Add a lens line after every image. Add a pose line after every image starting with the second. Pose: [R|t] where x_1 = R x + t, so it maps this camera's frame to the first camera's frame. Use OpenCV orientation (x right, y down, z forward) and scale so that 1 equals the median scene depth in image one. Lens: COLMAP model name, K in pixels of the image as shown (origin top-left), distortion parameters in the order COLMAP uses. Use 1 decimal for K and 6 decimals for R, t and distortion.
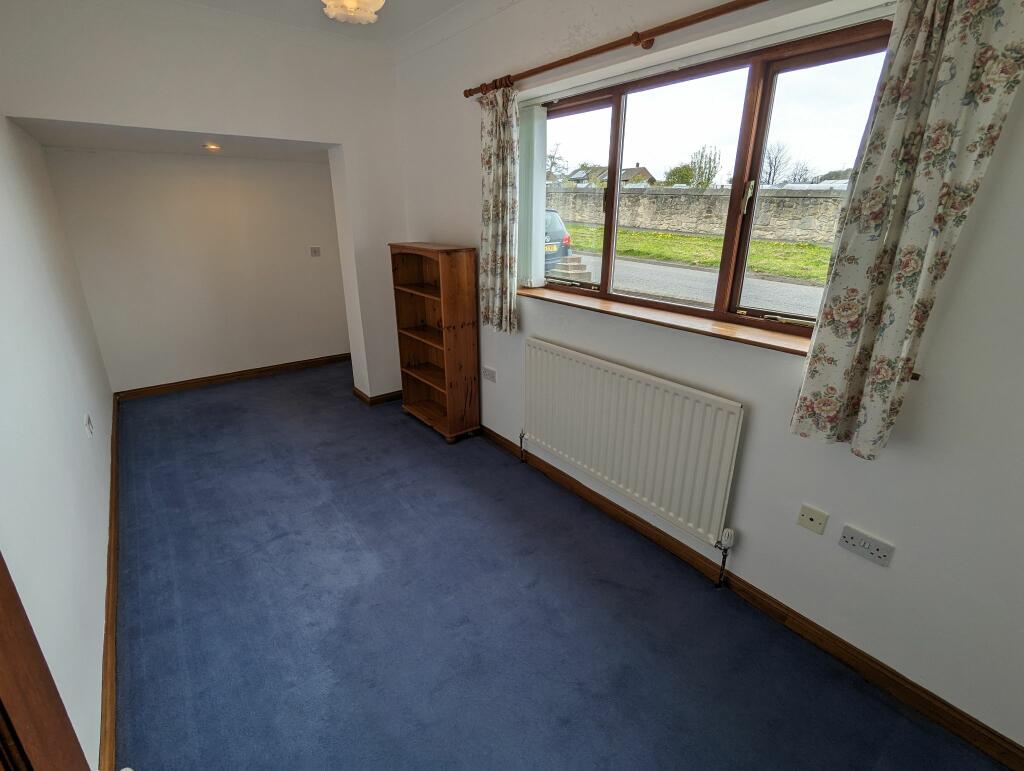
lens RADIAL K [[485.6, 0, 512.0], [0, 485.6, 385.5], [0, 0, 1]] dist [0.001177, -0.000180]
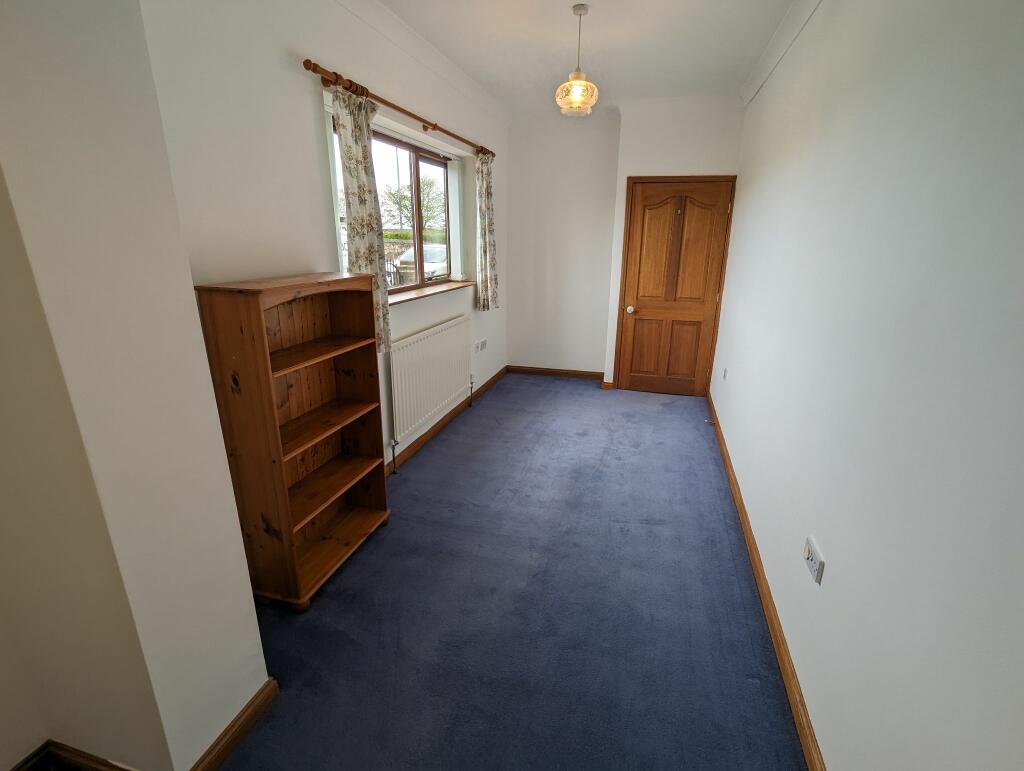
lens RADIAL K [[485.6, 0, 512.0], [0, 485.6, 385.5], [0, 0, 1]] dist [0.001177, -0.000180]
pose [[-0.597845, -0.244653, 0.763365, -1.008096], [0.261137, 0.840901, 0.474017, -0.486271], [-0.757885, 0.482732, -0.438841, 1.395786]]
